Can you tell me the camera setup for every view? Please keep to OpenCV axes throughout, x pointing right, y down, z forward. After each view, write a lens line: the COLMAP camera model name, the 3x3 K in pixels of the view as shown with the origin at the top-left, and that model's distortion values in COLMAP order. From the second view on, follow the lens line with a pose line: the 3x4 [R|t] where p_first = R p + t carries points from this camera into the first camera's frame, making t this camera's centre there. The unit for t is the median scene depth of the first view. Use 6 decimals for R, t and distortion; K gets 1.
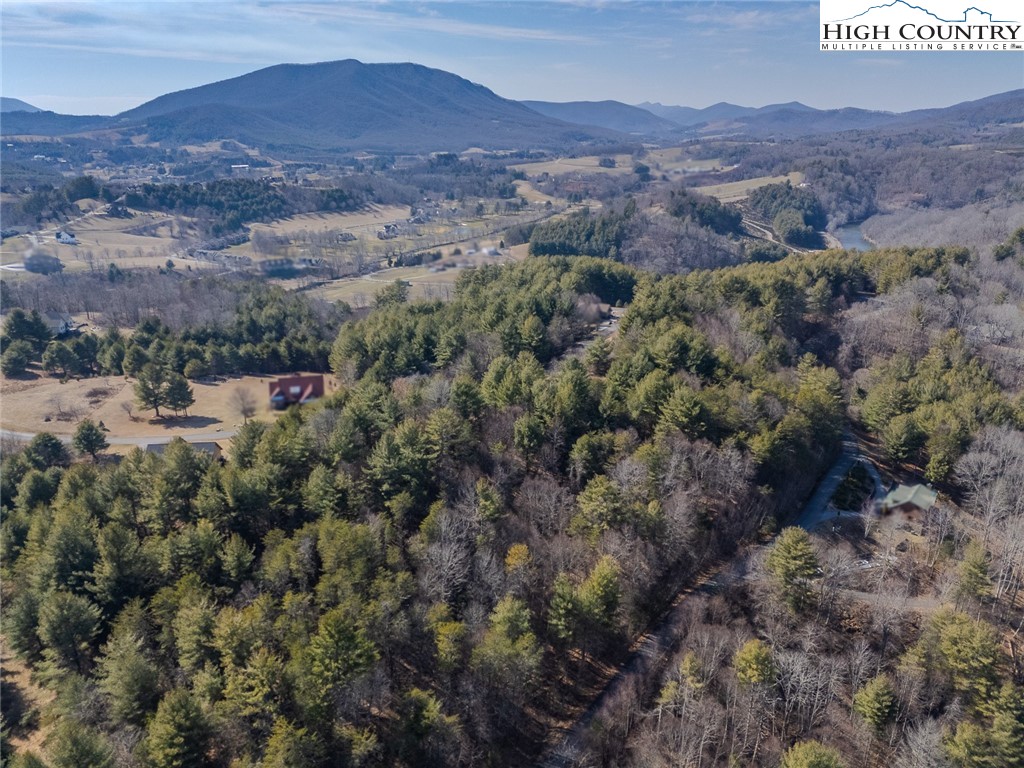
lens RADIAL K [[745.7, 0, 513.1], [0, 745.7, 387.6], [0, 0, 1]] dist [0.089318, -0.091774]
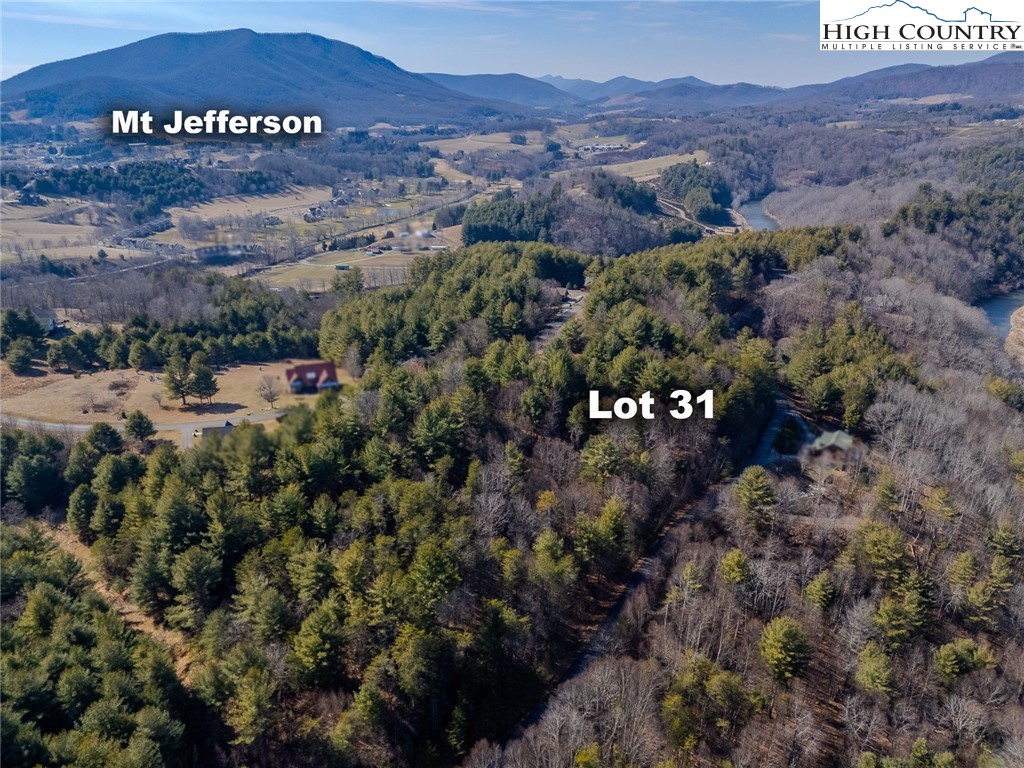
lens RADIAL K [[745.7, 0, 513.1], [0, 745.7, 387.6], [0, 0, 1]] dist [0.089318, -0.091774]
pose [[0.992484, -0.043090, 0.114534, -0.112887], [0.039357, 0.998624, 0.034657, -0.005784], [-0.115870, -0.029889, 0.992815, -0.140087]]
